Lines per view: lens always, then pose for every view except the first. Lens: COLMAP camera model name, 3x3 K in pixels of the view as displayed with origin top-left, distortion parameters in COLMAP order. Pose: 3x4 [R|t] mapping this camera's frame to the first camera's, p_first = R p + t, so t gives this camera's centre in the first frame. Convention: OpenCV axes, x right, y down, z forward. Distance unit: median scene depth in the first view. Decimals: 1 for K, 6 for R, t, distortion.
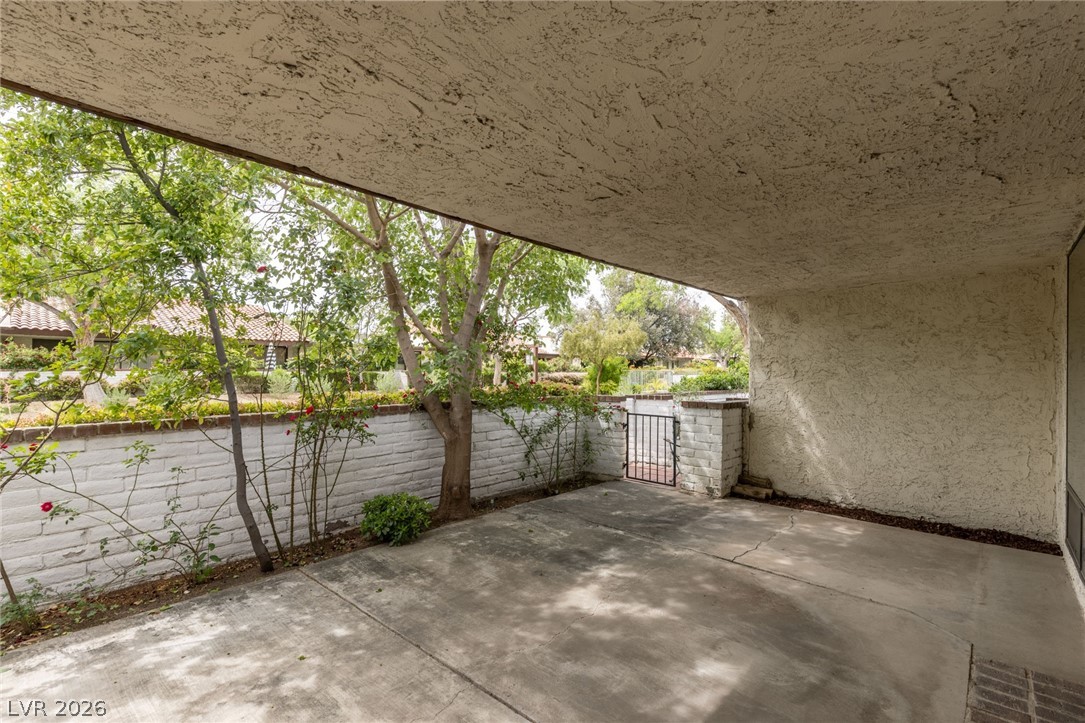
lens RADIAL K [[486.9, 0, 547.7], [0, 486.9, 366.3], [0, 0, 1]] dist [0.009141, -0.001172]
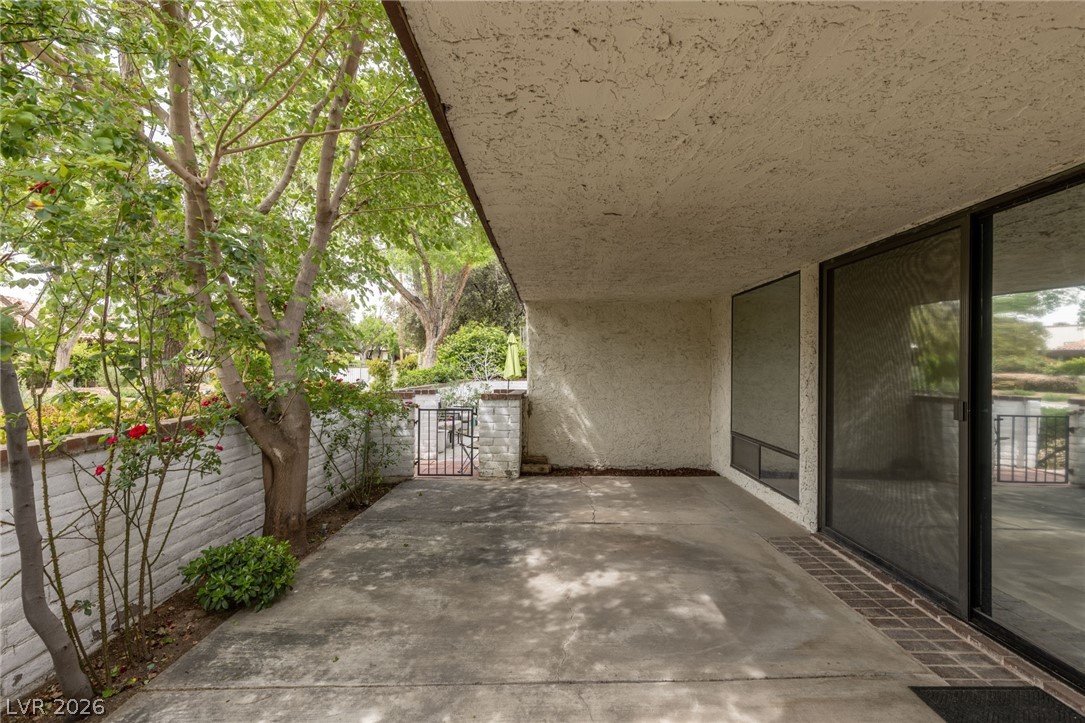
lens RADIAL K [[486.9, 0, 547.7], [0, 486.9, 366.3], [0, 0, 1]] dist [0.009141, -0.001172]
pose [[0.739004, -0.006645, 0.673668, -0.355812], [-0.003244, 0.999905, 0.013422, -0.004312], [-0.673693, -0.012105, 0.738912, 0.128464]]
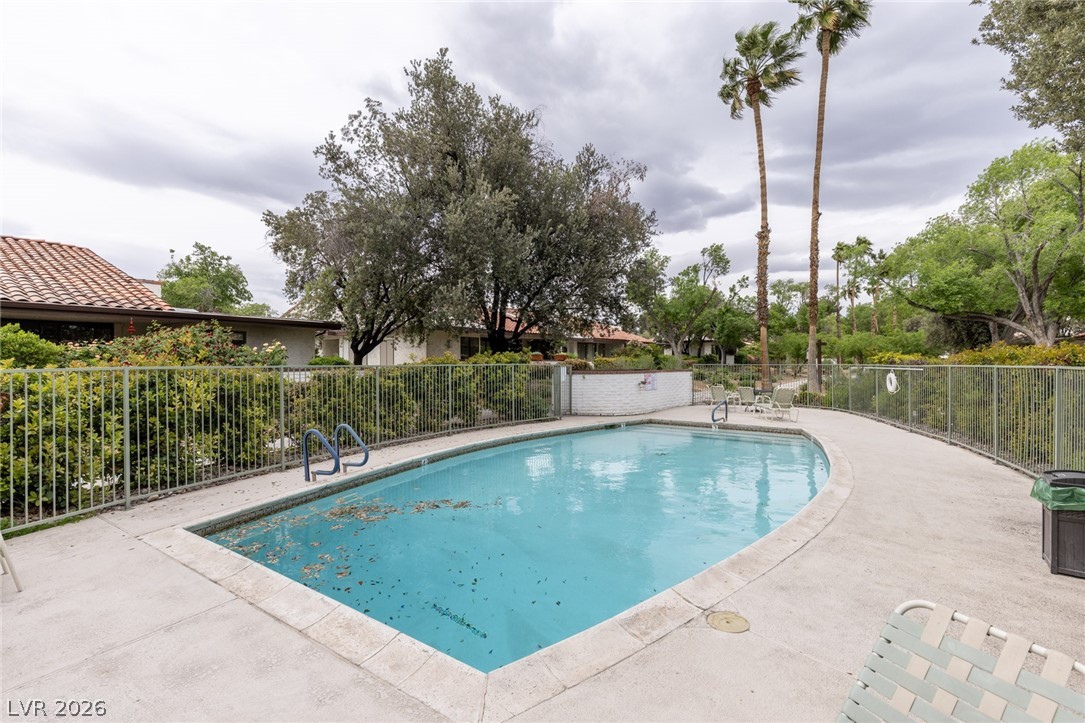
lens RADIAL K [[495.1, 0, 552.7], [0, 495.1, 360.8], [0, 0, 1]] dist [0.021654, -0.000194]
pose [[0.991201, -0.009175, 0.132048, 1.569012], [0.008119, 0.999931, 0.008533, 0.034992], [-0.132117, -0.007385, 0.991207, 5.109631]]
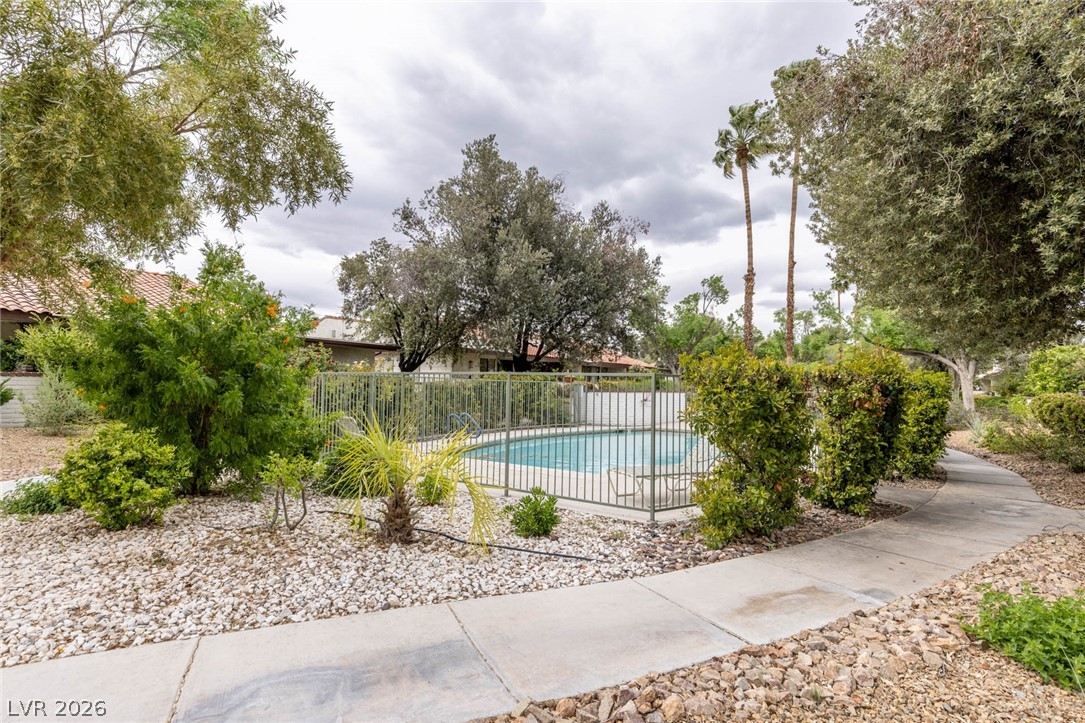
lens RADIAL K [[547.5, 0, 542.5], [0, 547.5, 361.5], [0, 0, 1]] dist [-0.000745, -0.000316]
pose [[0.991385, 0.019206, 0.129562, 1.202076], [-0.014904, 0.999308, -0.034088, 0.063053], [-0.130127, 0.031863, 0.990985, 4.025939]]
